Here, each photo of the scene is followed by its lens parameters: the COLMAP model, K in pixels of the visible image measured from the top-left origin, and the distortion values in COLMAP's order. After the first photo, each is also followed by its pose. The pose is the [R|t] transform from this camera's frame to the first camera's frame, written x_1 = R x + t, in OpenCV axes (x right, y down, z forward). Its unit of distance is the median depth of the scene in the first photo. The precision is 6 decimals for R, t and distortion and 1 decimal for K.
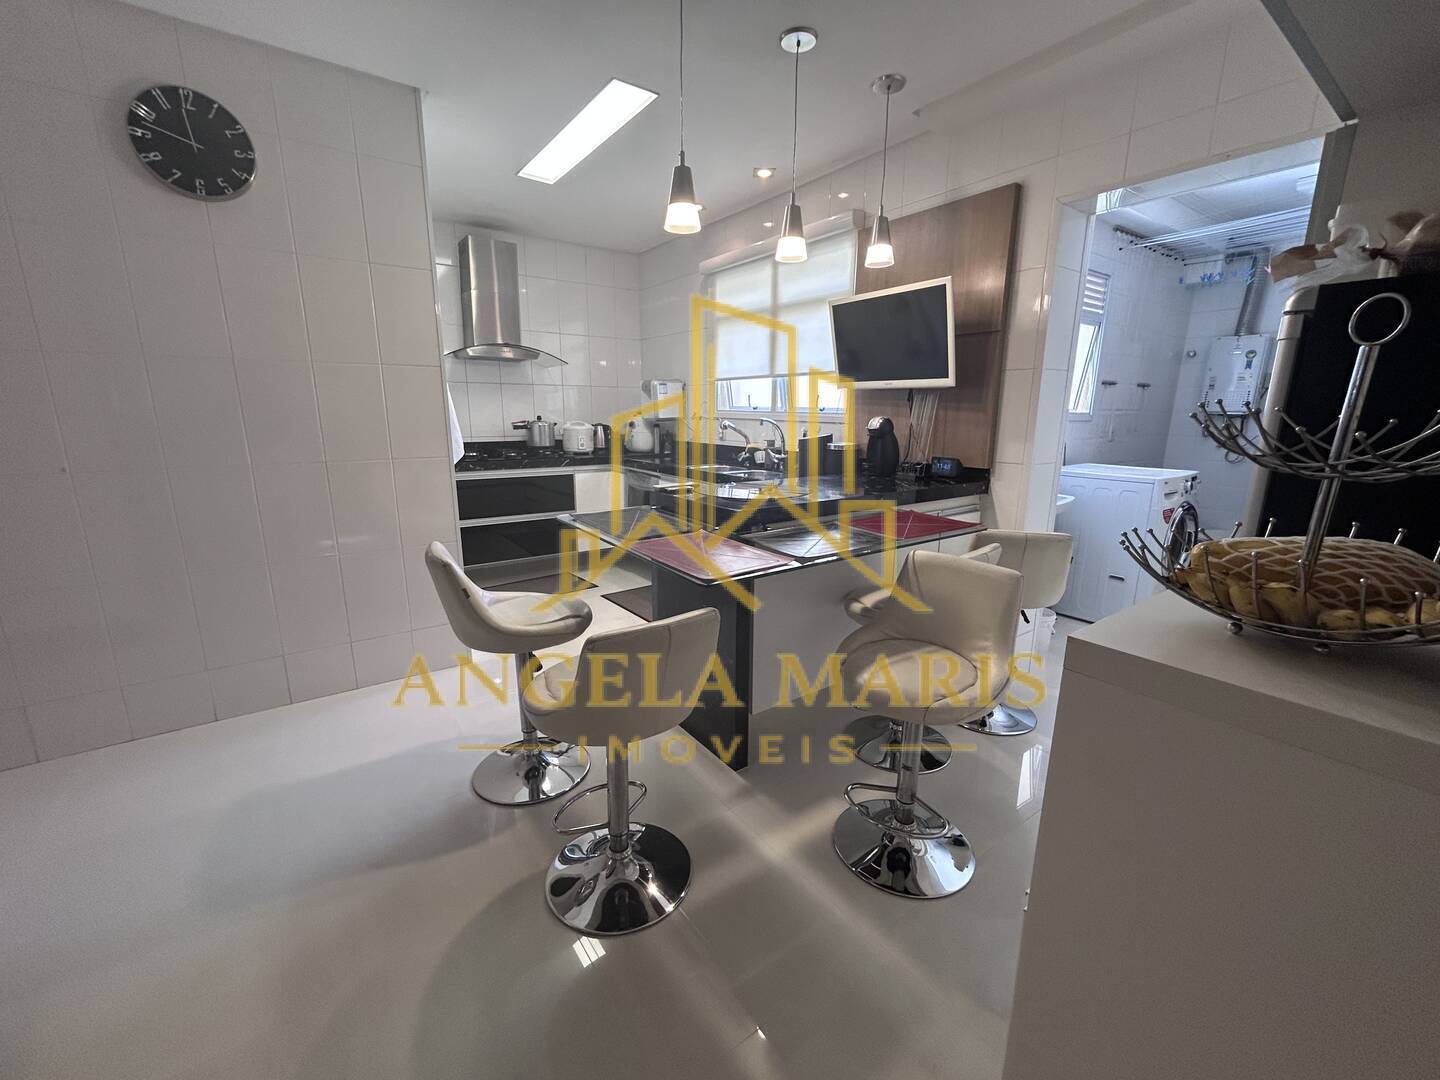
lens RADIAL K [[582.5, 0, 714.3], [0, 582.5, 537.3], [0, 0, 1]] dist [-0.002385, -0.000662]
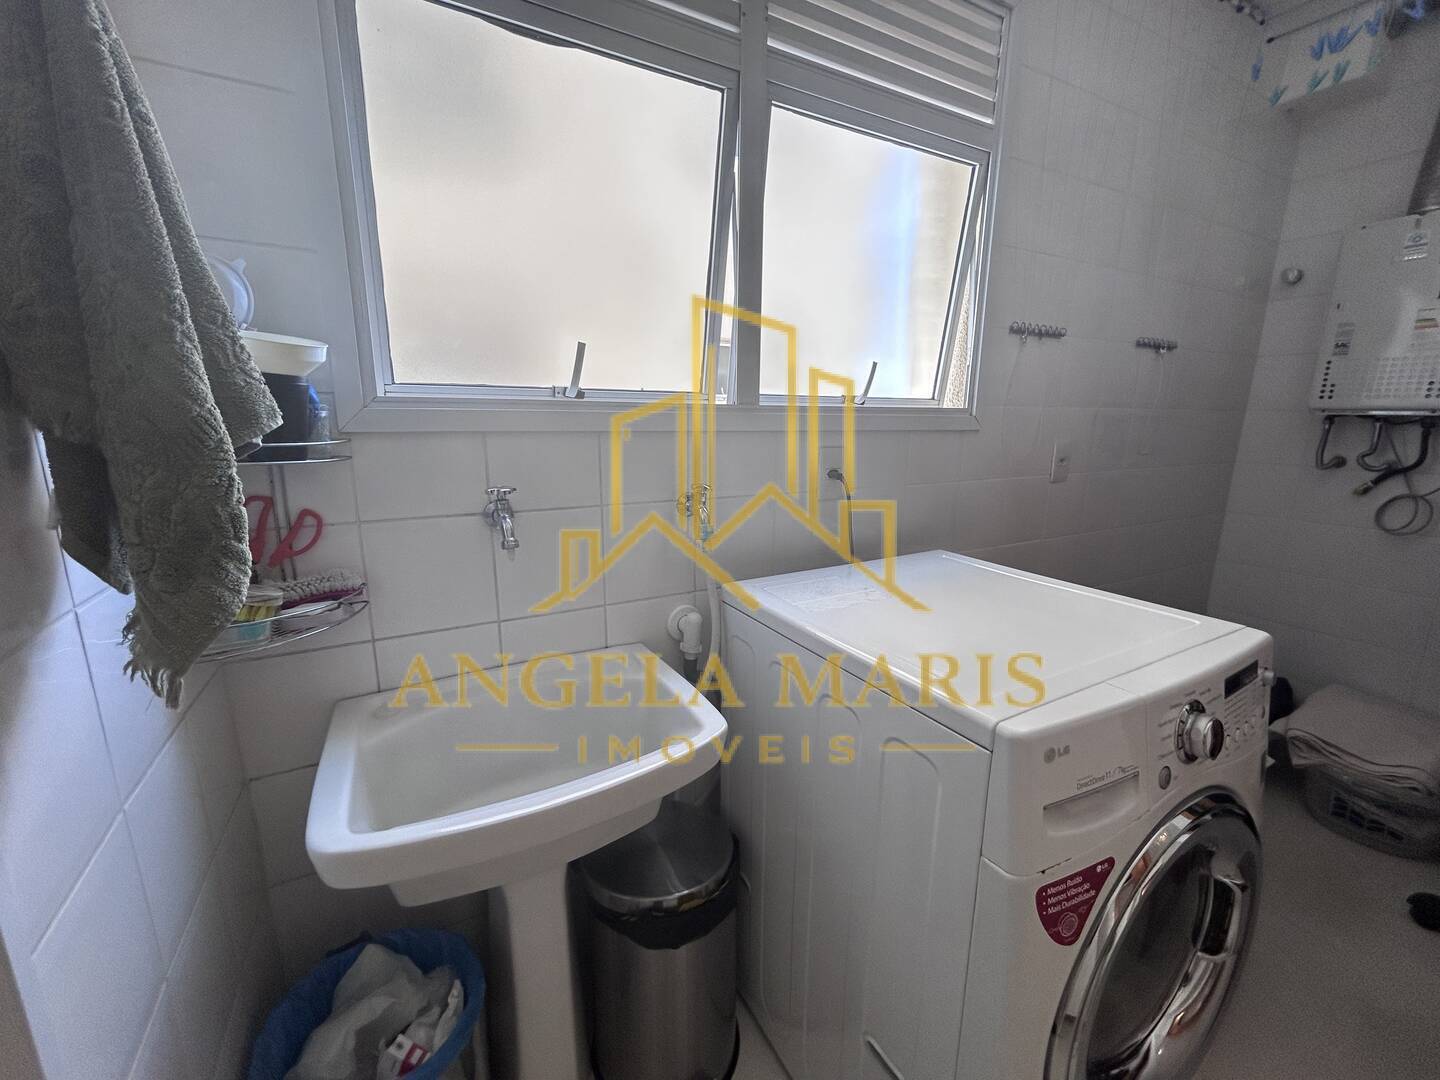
lens RADIAL K [[582.5, 0, 719.5], [0, 582.5, 541.1], [0, 0, 1]] dist [-0.002385, -0.000662]
pose [[0.992816, 0.023749, -0.117270, 0.310628], [-0.024540, 0.999685, -0.005300, -0.072471], [0.117107, 0.008139, 0.993086, 0.358031]]
